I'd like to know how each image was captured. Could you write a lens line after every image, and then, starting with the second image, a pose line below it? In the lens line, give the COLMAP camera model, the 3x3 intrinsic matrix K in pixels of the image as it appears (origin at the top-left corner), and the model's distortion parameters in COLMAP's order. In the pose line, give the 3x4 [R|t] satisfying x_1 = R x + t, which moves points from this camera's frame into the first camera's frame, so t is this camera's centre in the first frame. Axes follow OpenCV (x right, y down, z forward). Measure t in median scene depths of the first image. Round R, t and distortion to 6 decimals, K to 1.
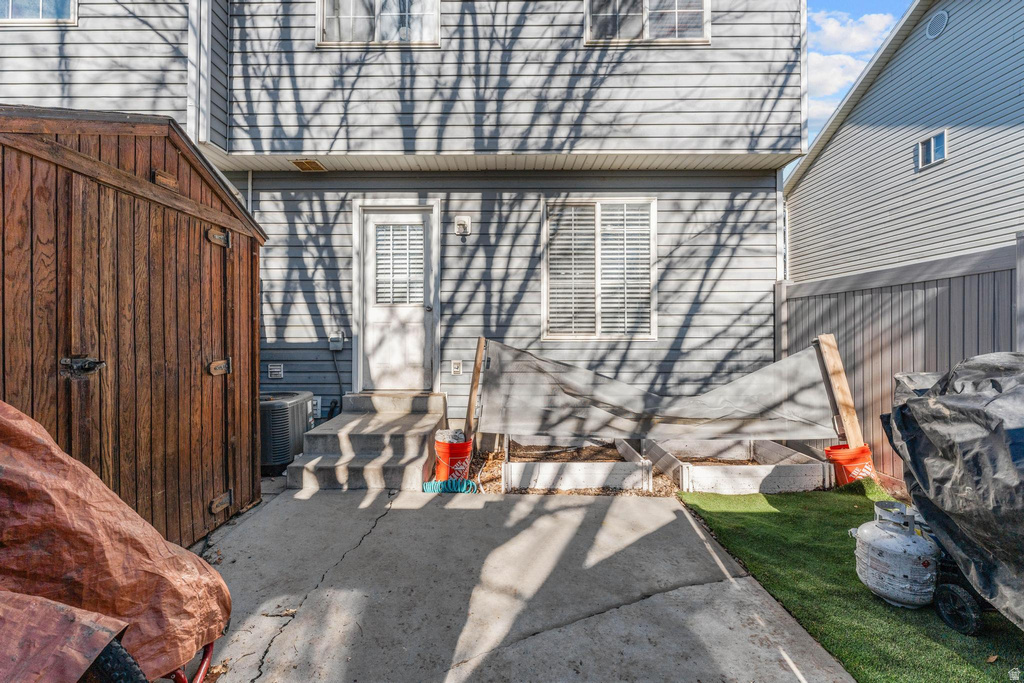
lens RADIAL K [[473.9, 0, 518.4], [0, 473.9, 332.3], [0, 0, 1]] dist [-0.002077, 0.000851]
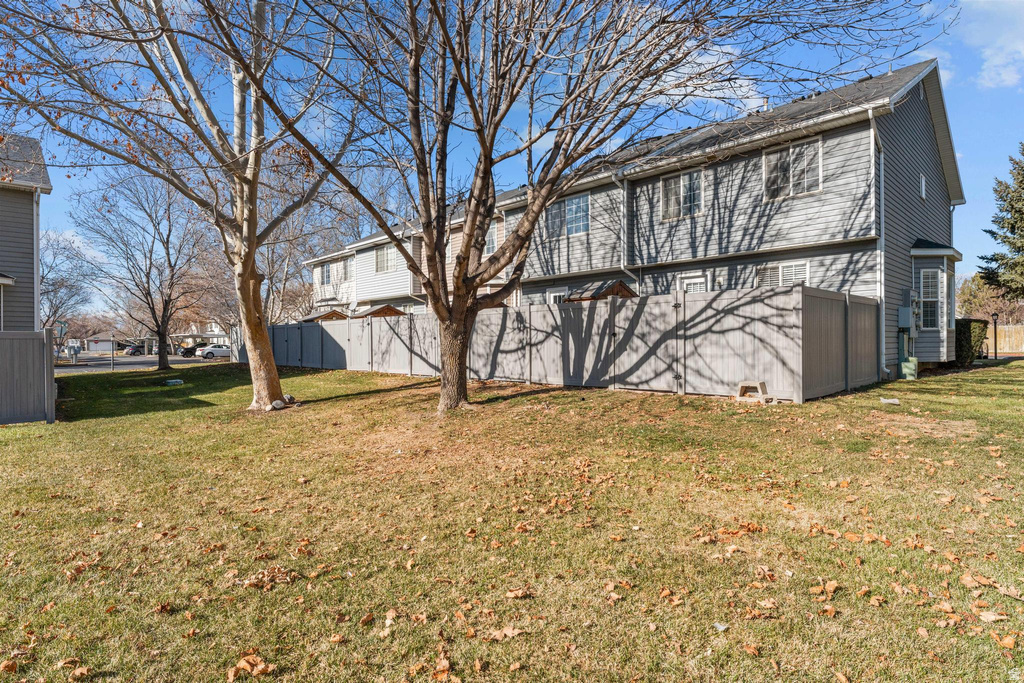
lens RADIAL K [[538.1, 0, 512.6], [0, 538.1, 339.8], [0, 0, 1]] dist [-0.003610, -0.000456]
pose [[0.705303, -0.010486, -0.708829, 1.141677], [0.015148, 0.999885, 0.000281, 0.051996], [0.708745, -0.010935, 0.705380, -1.771677]]
